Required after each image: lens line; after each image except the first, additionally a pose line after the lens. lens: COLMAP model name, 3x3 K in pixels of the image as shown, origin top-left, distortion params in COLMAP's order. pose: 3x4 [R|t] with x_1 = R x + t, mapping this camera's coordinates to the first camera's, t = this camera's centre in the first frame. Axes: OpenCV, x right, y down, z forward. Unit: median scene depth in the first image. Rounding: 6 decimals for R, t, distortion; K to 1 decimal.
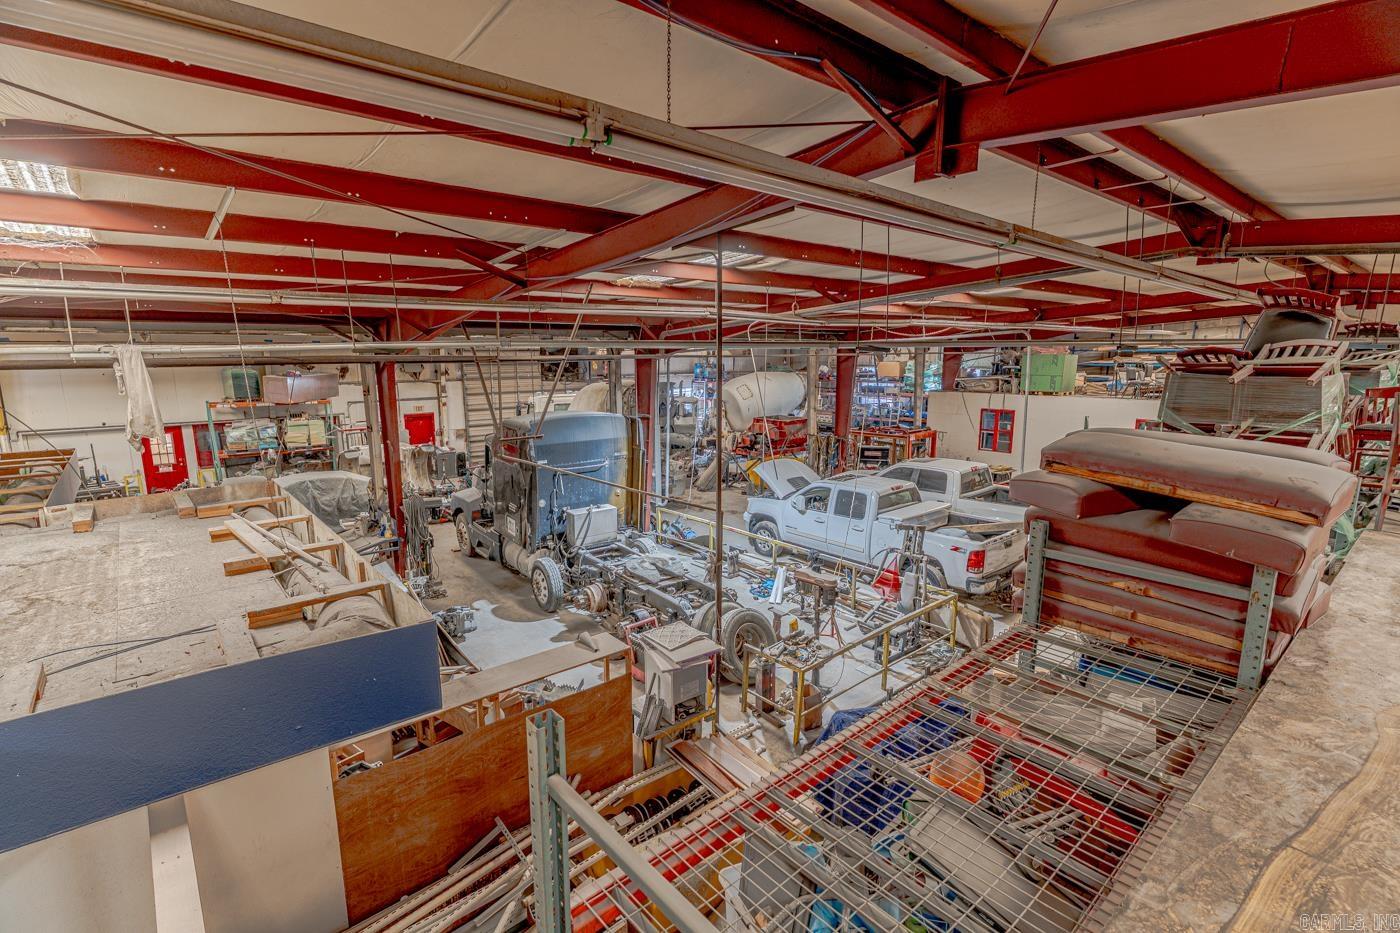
lens RADIAL K [[653.9, 0, 693.7], [0, 653.9, 469.2], [0, 0, 1]] dist [0.011876, -0.000036]
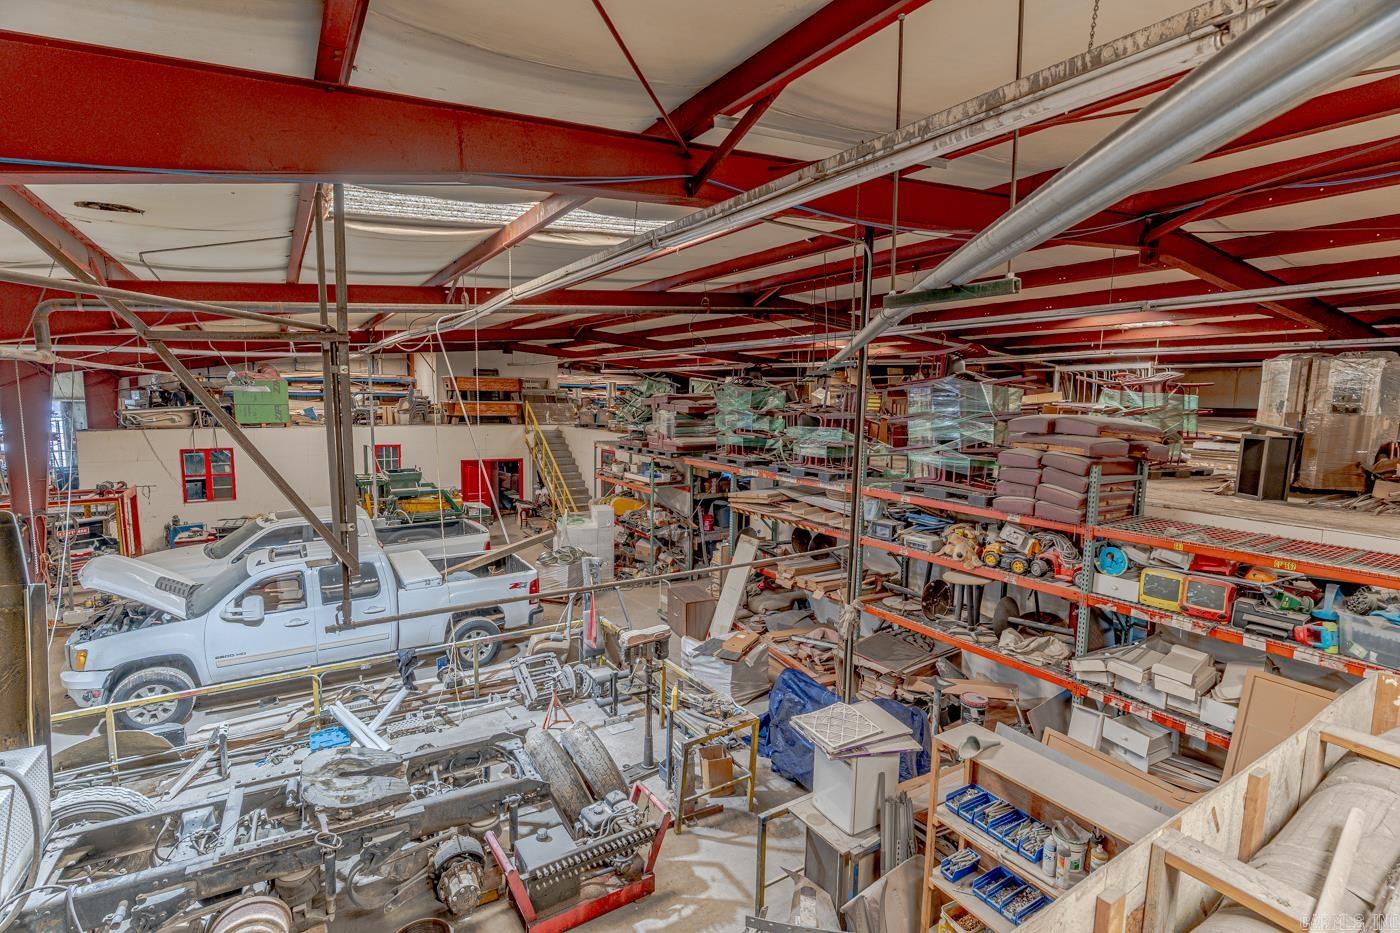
lens RADIAL K [[653.9, 0, 693.7], [0, 653.9, 469.2], [0, 0, 1]] dist [0.011876, -0.000036]
pose [[0.130562, -0.110538, 0.985259, -0.473472], [0.158401, 0.983326, 0.089331, -0.084699], [-0.978705, 0.144403, 0.145894, 0.594152]]
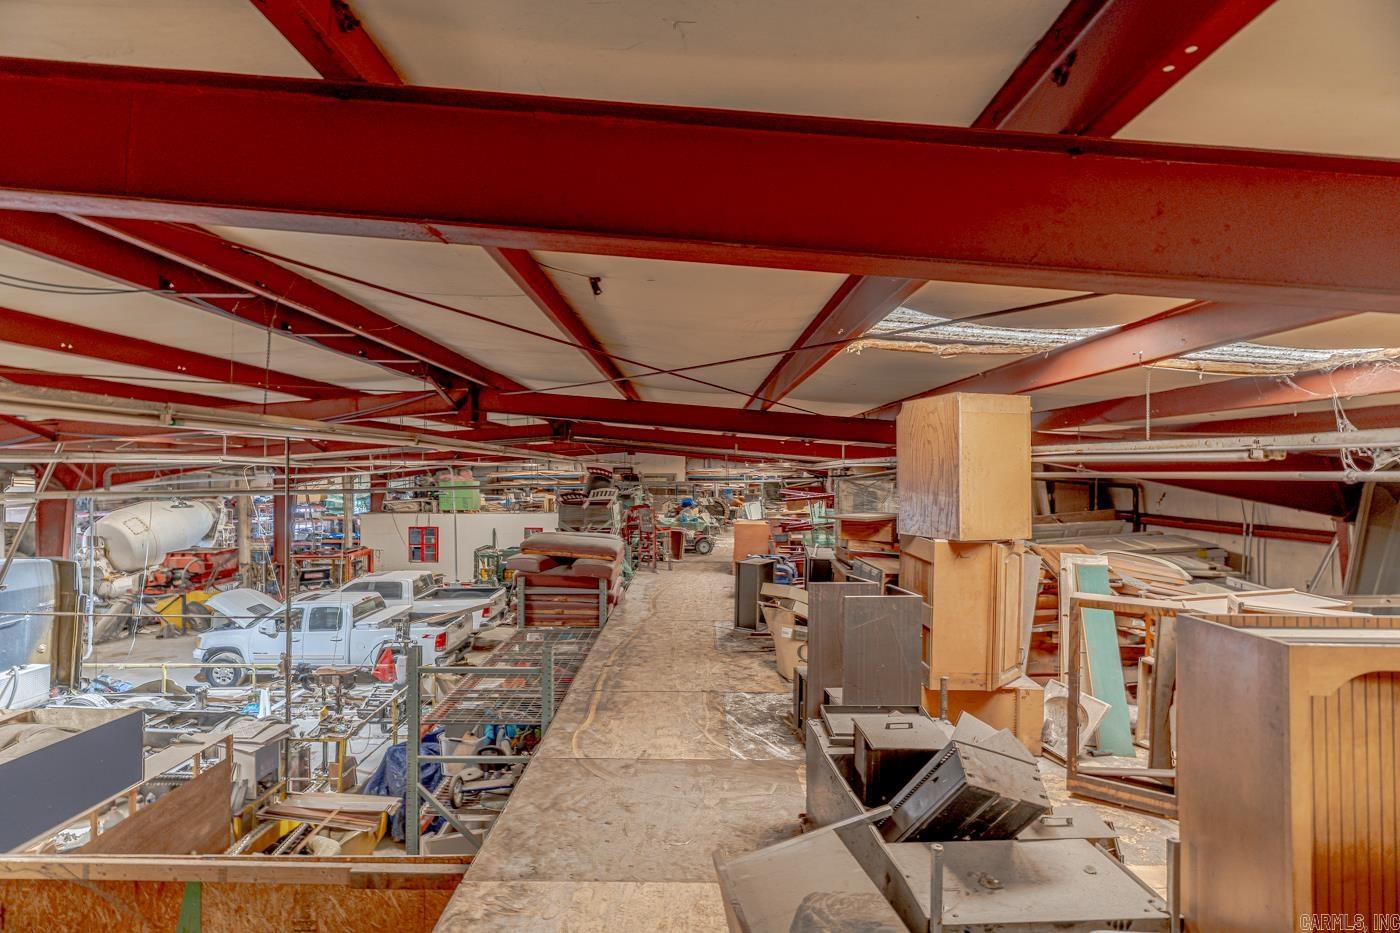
lens RADIAL K [[653.9, 0, 693.7], [0, 653.9, 469.2], [0, 0, 1]] dist [0.011876, -0.000036]
pose [[0.645536, 0.005919, 0.763707, -0.248620], [0.129867, 0.984556, -0.117403, 0.019106], [-0.752607, 0.174968, 0.634798, -0.279836]]
